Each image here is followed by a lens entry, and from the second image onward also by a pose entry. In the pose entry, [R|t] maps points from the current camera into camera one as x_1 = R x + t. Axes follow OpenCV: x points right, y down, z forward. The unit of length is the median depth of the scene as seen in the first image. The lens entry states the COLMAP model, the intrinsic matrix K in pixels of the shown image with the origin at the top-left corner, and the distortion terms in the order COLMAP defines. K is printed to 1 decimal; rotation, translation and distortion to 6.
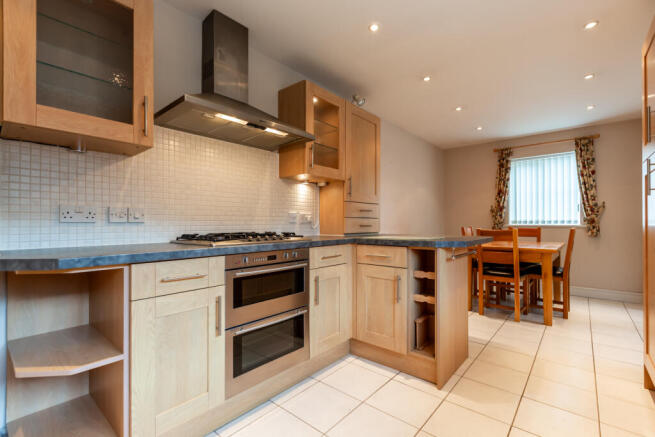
lens RADIAL K [[298.7, 0, 334.5], [0, 298.7, 223.4], [0, 0, 1]] dist [0.000974, -0.000004]
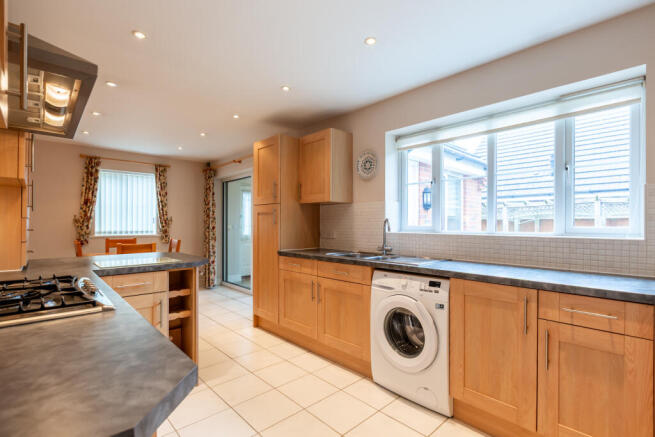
lens RADIAL K [[302.3, 0, 327.9], [0, 302.3, 225.0], [0, 0, 1]] dist [0.000178, 0.000029]
pose [[0.107814, -0.001989, 0.994169, -0.328686], [-0.003120, 0.999992, 0.002339, -0.036708], [-0.994166, -0.003354, 0.107807, 0.149363]]
